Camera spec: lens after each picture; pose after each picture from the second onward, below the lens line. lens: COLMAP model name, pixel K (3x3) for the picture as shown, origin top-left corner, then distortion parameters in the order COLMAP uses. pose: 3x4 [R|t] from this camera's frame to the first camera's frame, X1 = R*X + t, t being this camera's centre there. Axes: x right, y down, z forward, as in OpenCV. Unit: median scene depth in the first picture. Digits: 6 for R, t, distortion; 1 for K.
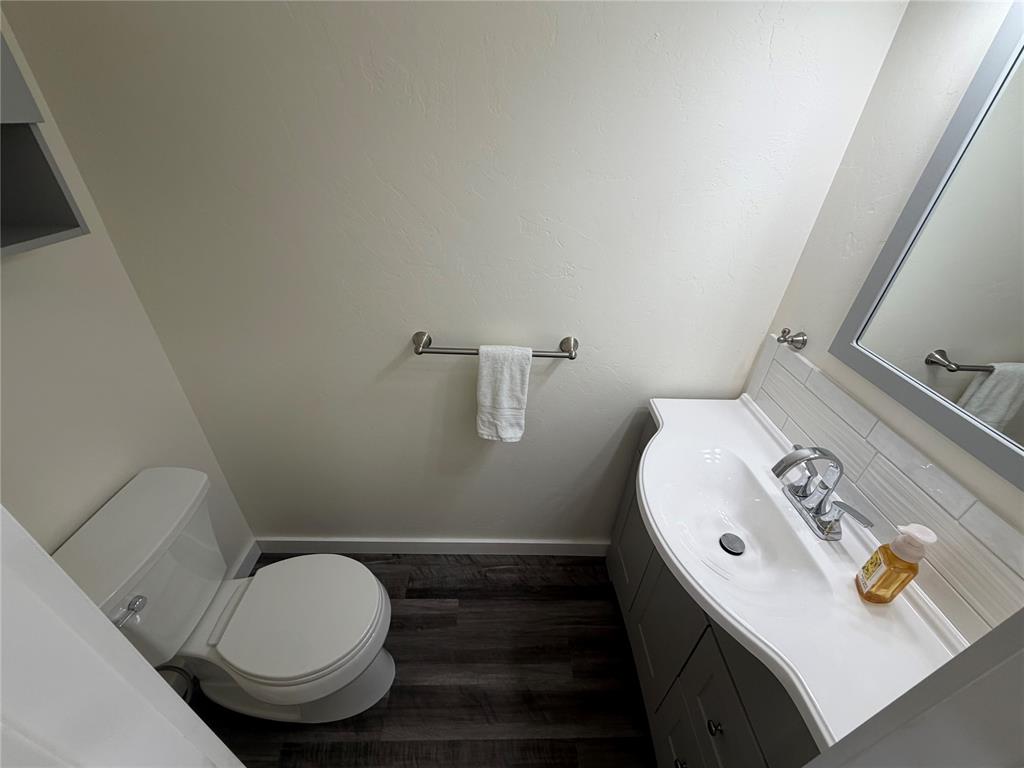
lens RADIAL K [[407.3, 0, 510.6], [0, 407.3, 383.3], [0, 0, 1]] dist [0.000553, 0.000306]
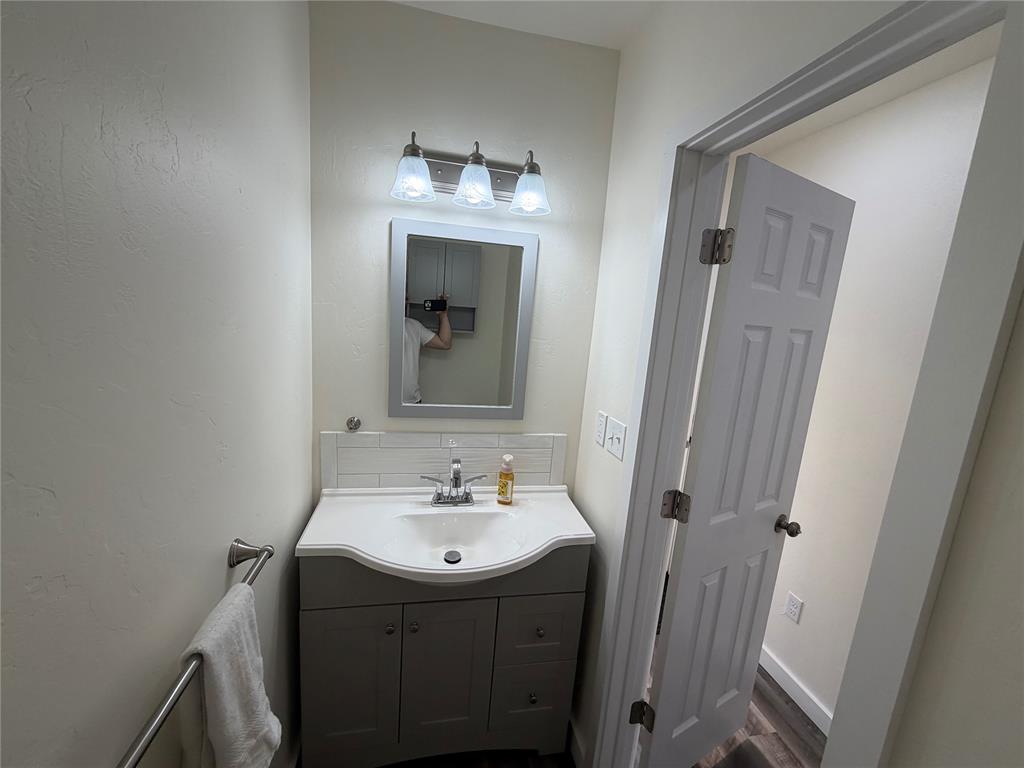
lens RADIAL K [[407.3, 0, 510.6], [0, 407.3, 383.3], [0, 0, 1]] dist [0.000553, 0.000306]
pose [[-0.169449, -0.232504, 0.957721, -0.650912], [0.466993, 0.836809, 0.285776, -0.386902], [-0.867873, 0.495674, -0.033218, 0.607387]]
